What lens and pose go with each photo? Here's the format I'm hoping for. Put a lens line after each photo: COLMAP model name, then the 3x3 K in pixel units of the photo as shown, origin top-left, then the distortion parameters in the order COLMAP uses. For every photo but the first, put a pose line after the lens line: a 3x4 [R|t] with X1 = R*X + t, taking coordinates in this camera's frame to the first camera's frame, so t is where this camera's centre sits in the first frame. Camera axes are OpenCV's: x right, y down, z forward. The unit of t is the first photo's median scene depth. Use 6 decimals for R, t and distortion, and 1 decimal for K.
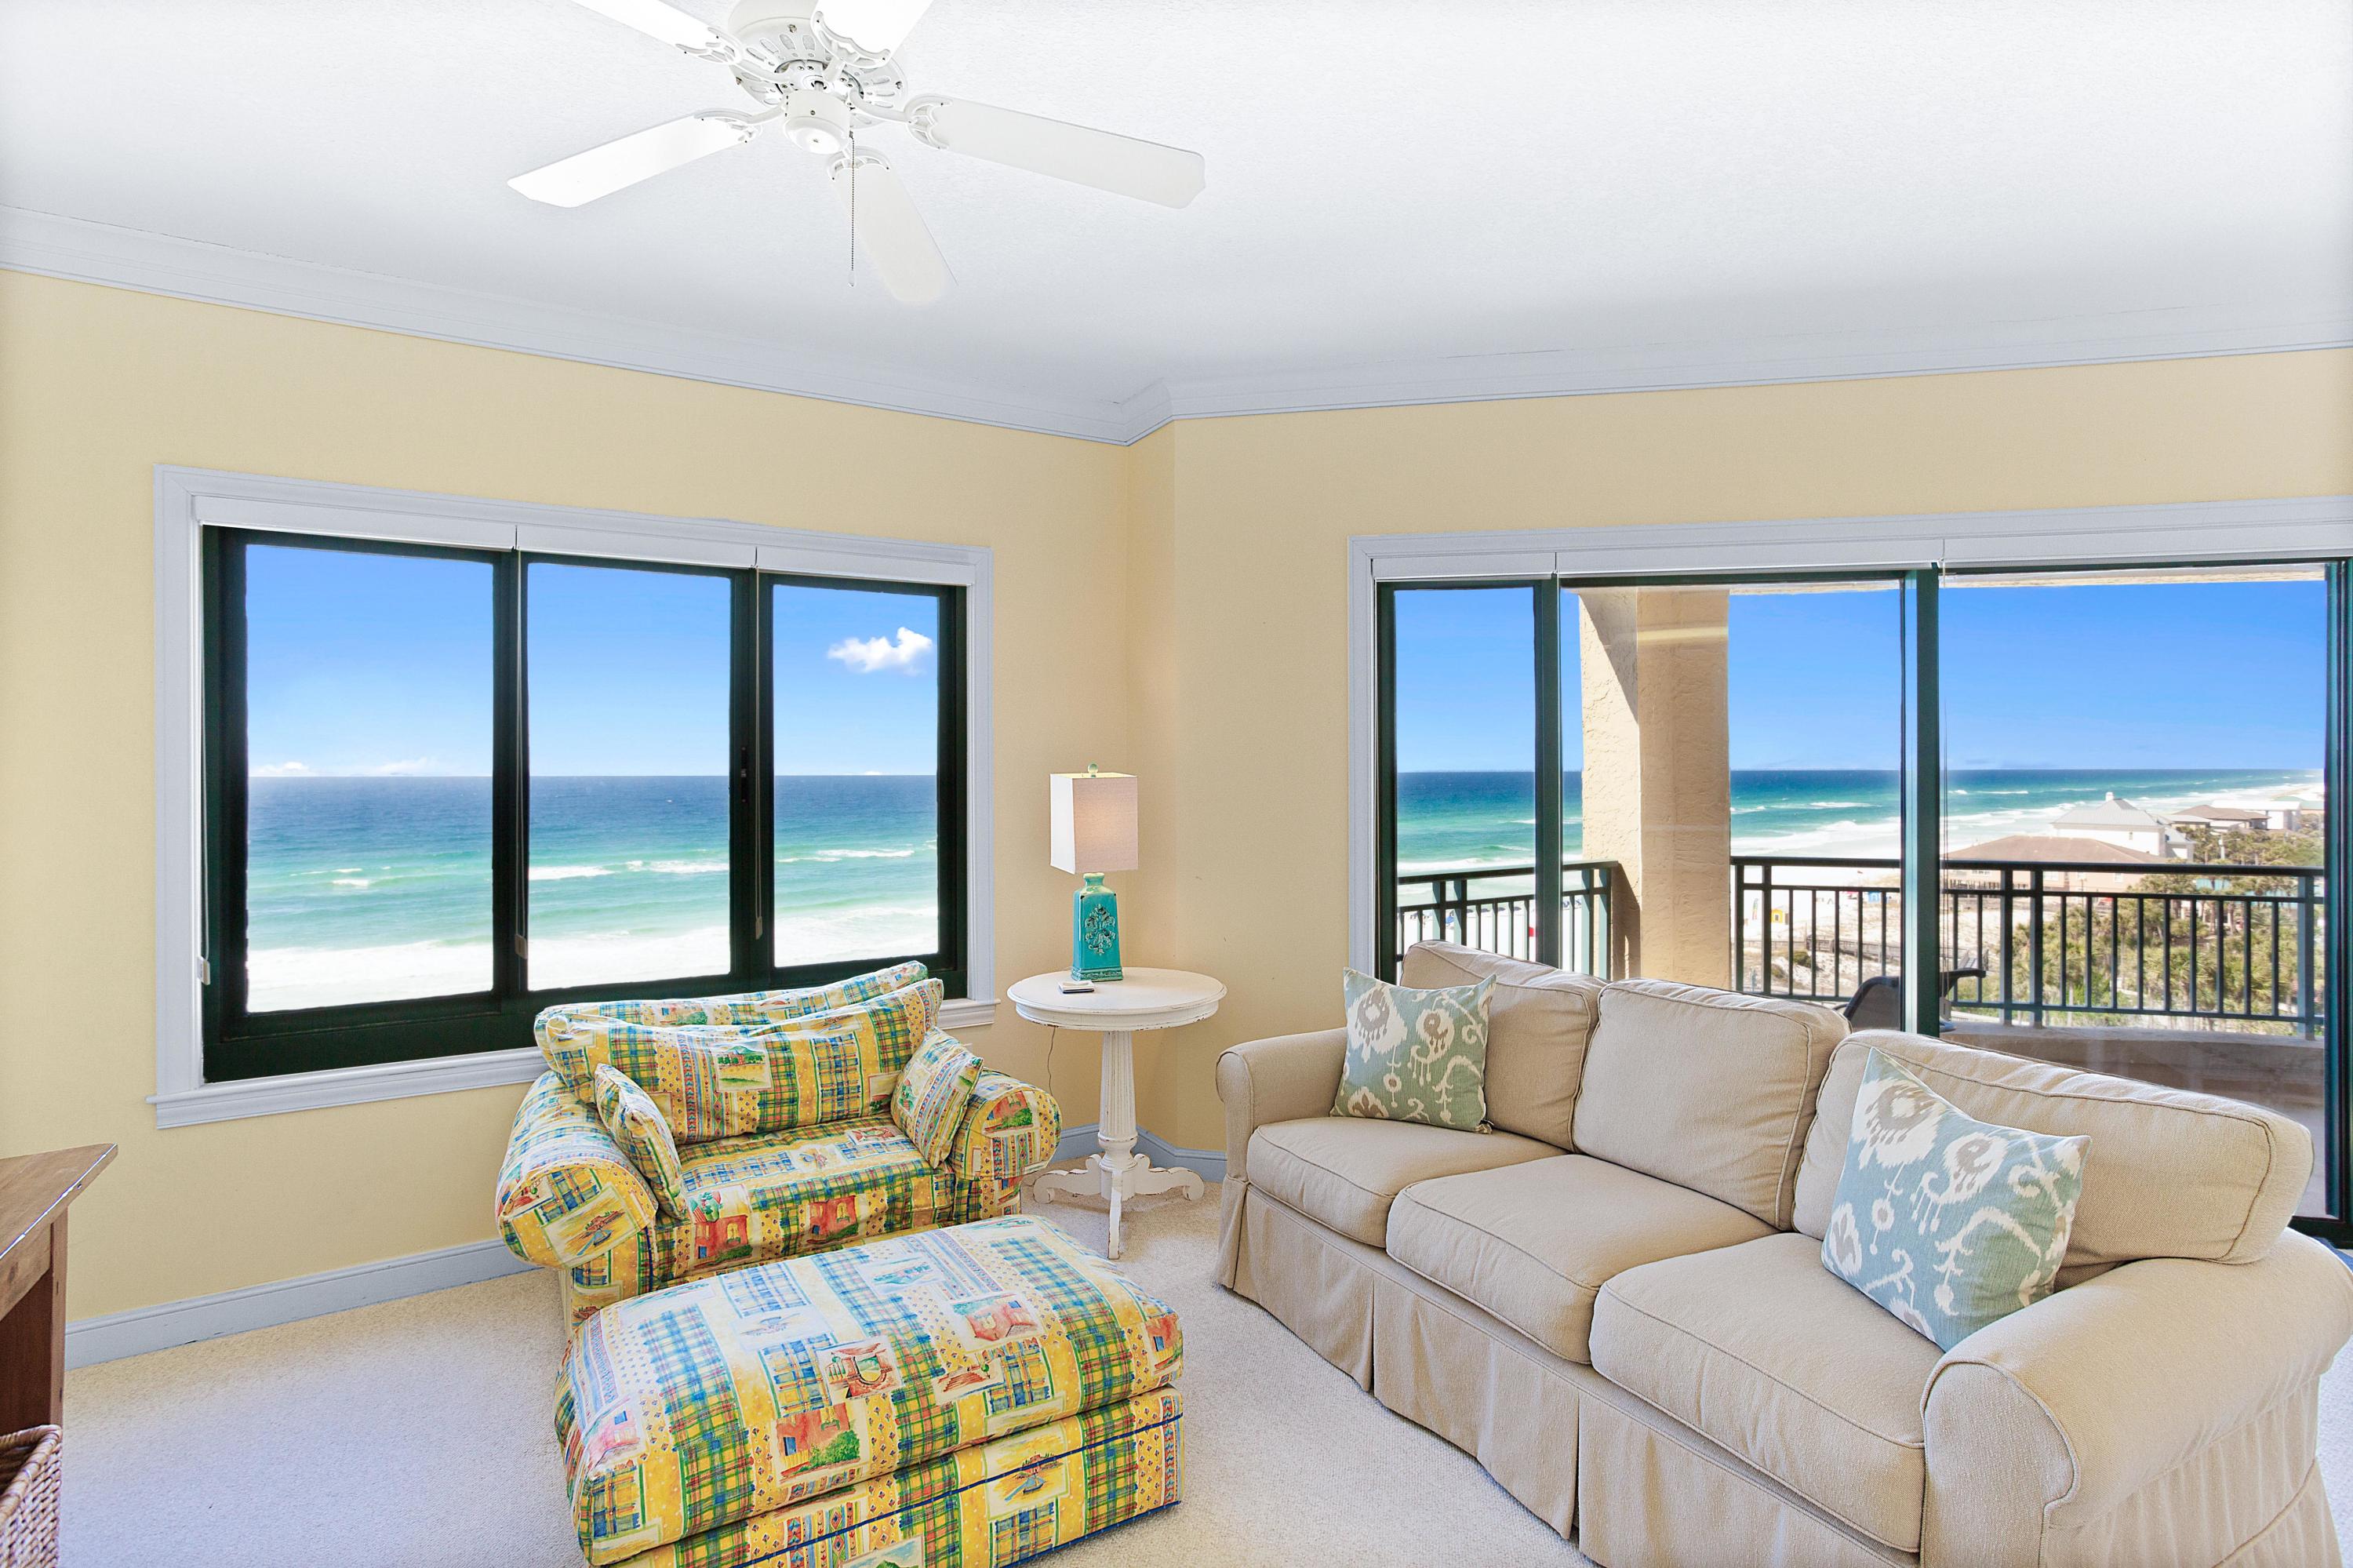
lens RADIAL K [[1141.0, 0, 1180.0], [0, 1141.0, 755.1], [0, 0, 1]] dist [-0.047723, 0.027728]
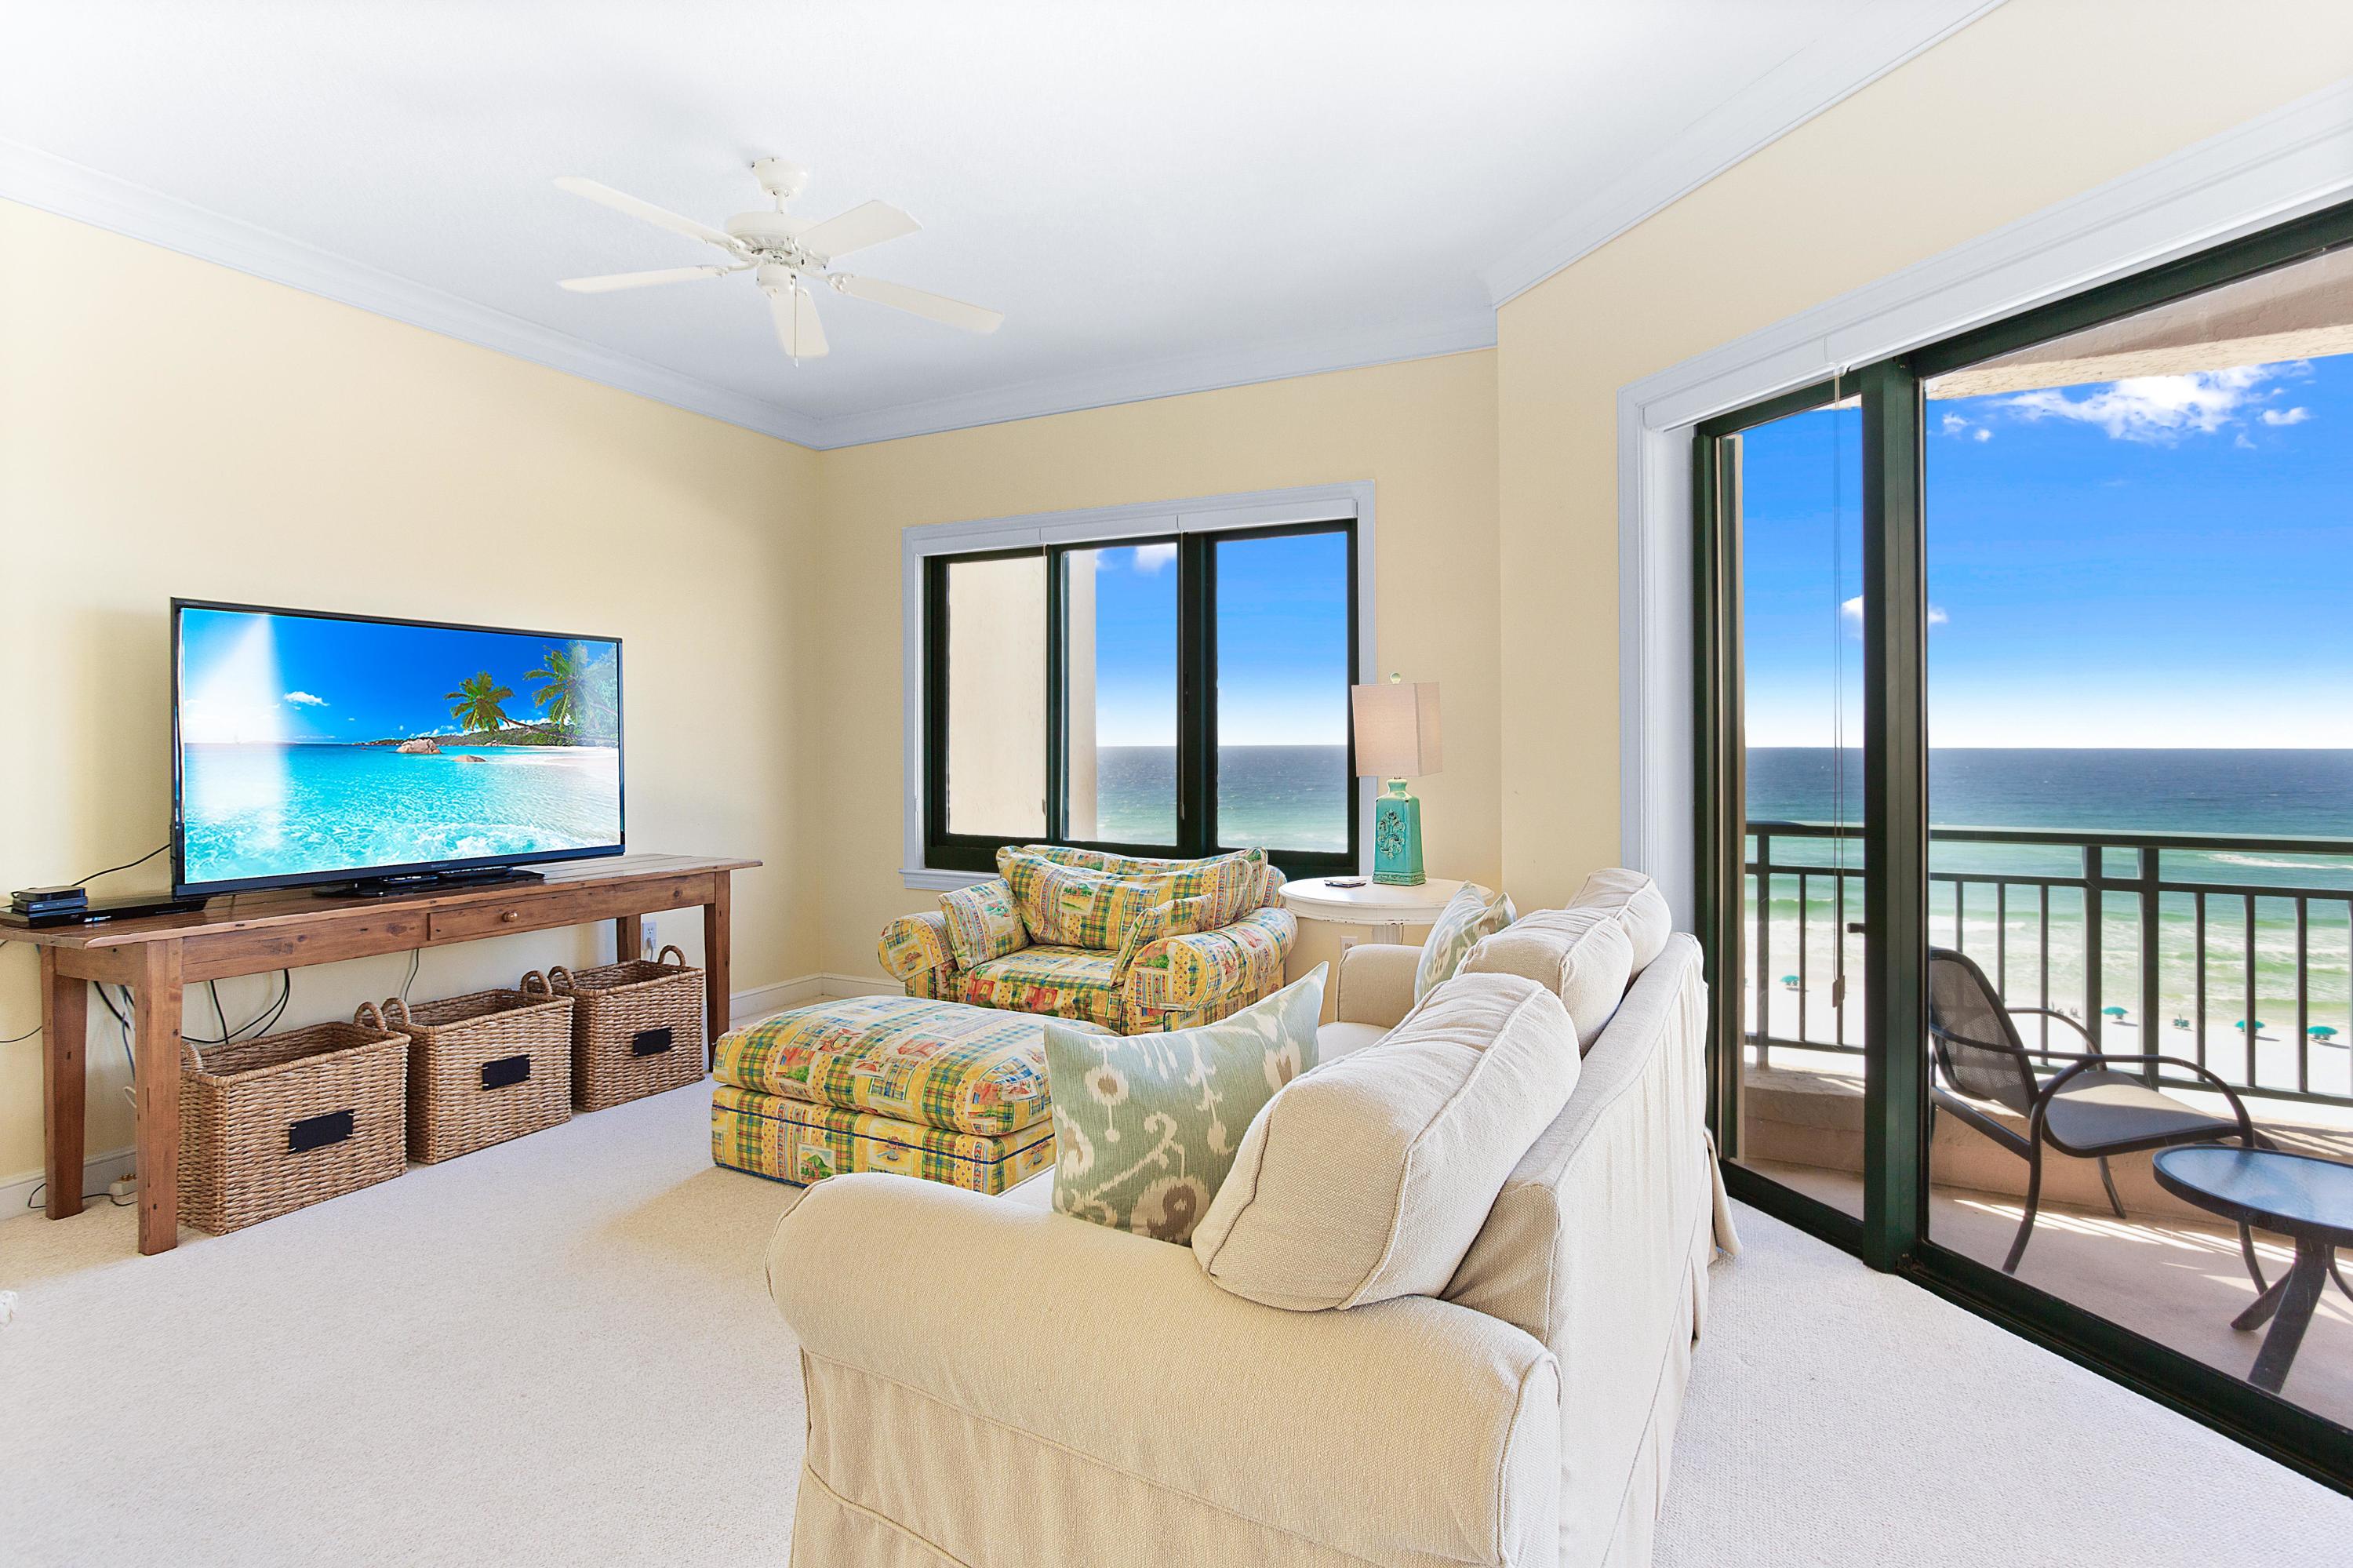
lens RADIAL K [[1155.8, 0, 1179.4], [0, 1155.8, 734.1], [0, 0, 1]] dist [-0.040924, 0.028197]
pose [[0.521829, -0.001227, -0.853049, 0.927183], [0.005474, 0.999983, 0.001909, 0.078076], [0.853033, -0.005666, 0.521827, 0.389208]]
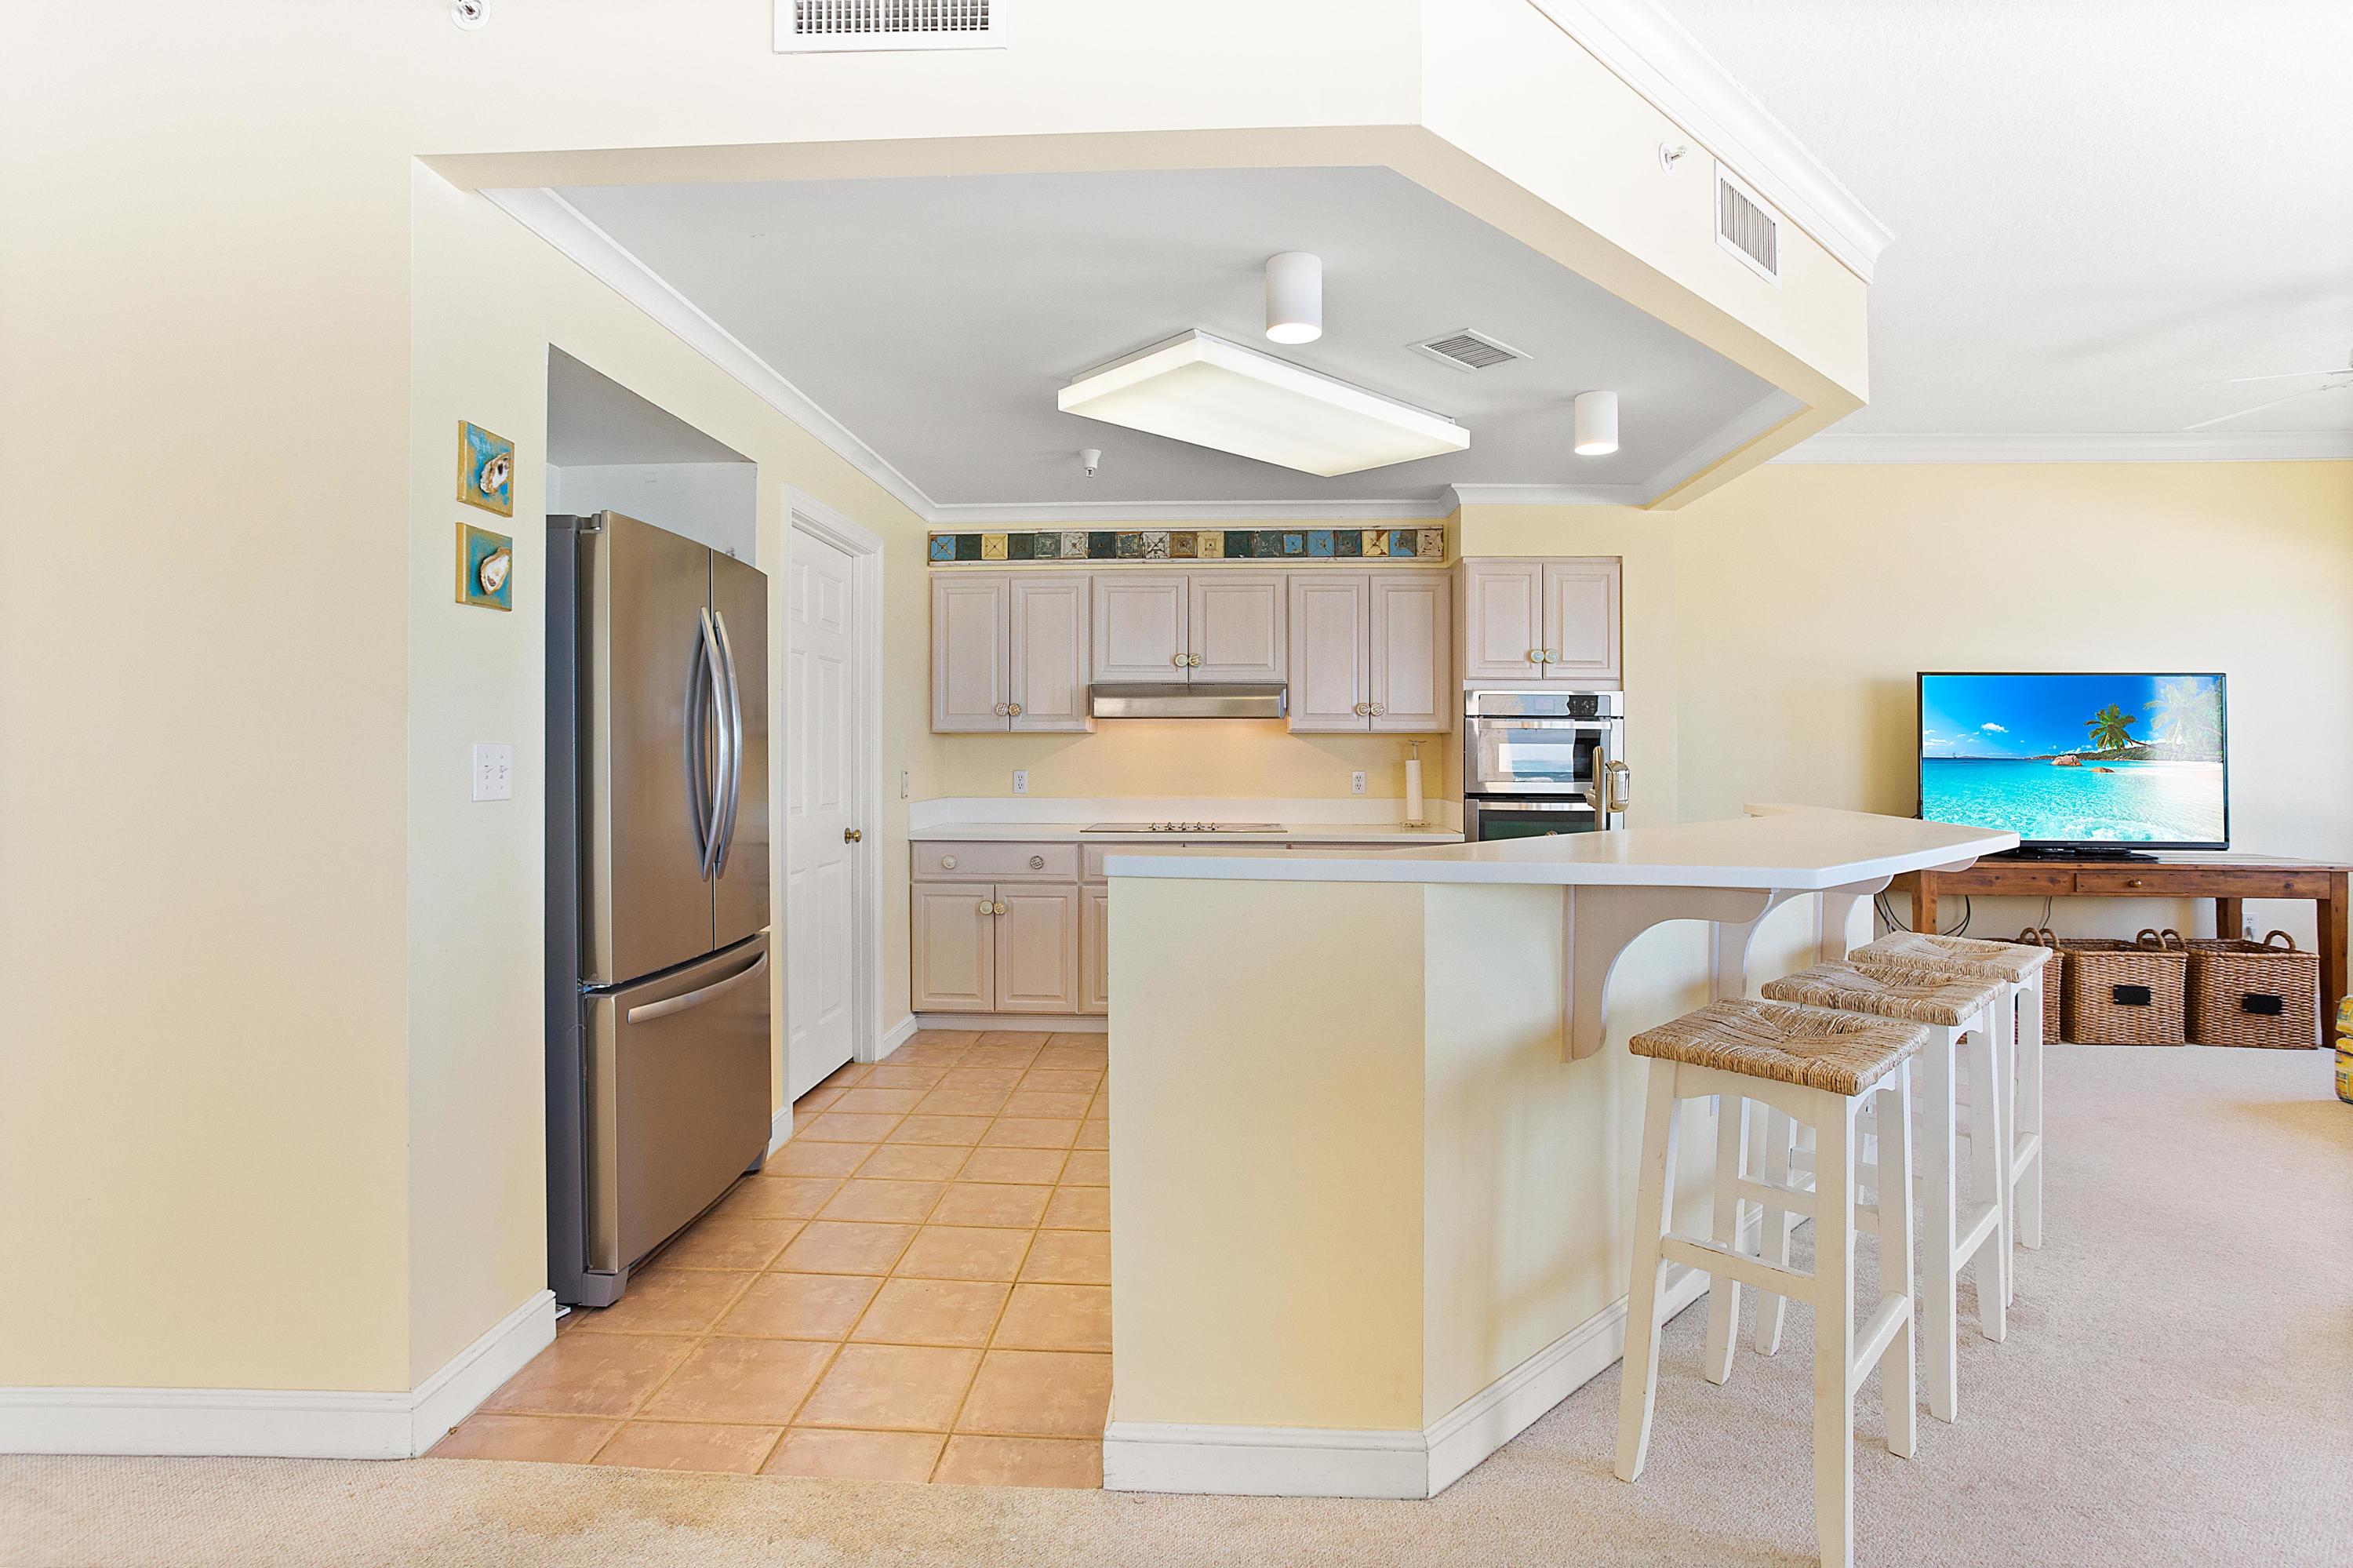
lens RADIAL K [[1141.0, 0, 1180.0], [0, 1141.0, 755.1], [0, 0, 1]] dist [-0.047723, 0.027728]
pose [[-0.569513, 0.001430, -0.821981, 1.670057], [0.004522, 0.999989, -0.001394, 0.078229], [0.821970, -0.004511, -0.569513, 0.196304]]
